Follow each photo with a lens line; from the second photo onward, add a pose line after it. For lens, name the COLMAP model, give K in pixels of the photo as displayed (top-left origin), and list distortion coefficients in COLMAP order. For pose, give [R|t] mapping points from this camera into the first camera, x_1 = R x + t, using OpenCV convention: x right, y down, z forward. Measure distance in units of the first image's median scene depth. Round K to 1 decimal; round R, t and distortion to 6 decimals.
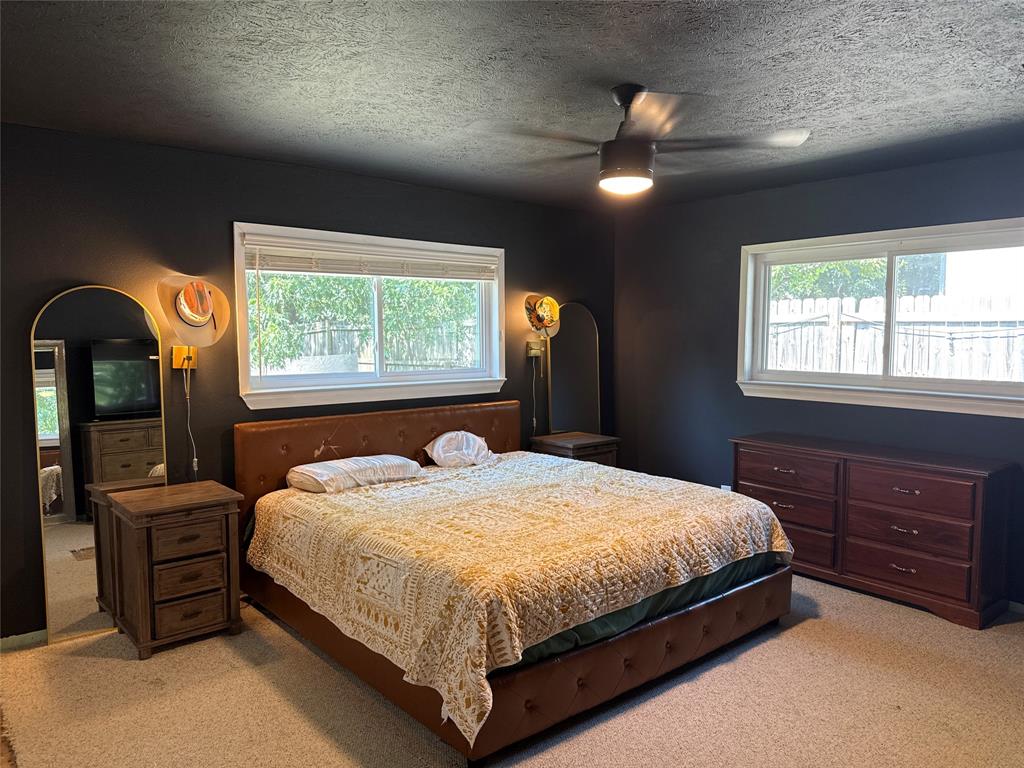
lens RADIAL K [[699.8, 0, 512.0], [0, 699.8, 384.0], [0, 0, 1]] dist [-0.028344, -0.001813]
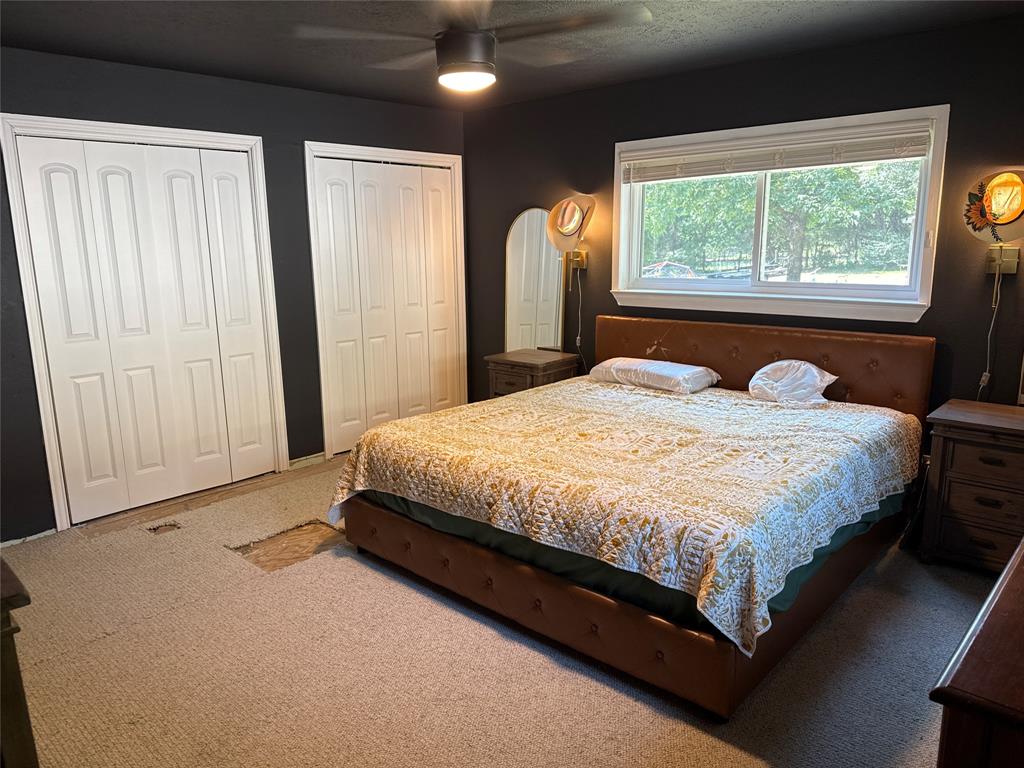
lens RADIAL K [[736.7, 0, 512.0], [0, 736.7, 384.0], [0, 0, 1]] dist [0.010387, 0.000865]
pose [[0.137043, 0.196642, -0.970851, 1.007409], [-0.049932, 0.980223, 0.191492, -0.074924], [0.989306, 0.022234, 0.144151, 0.765661]]
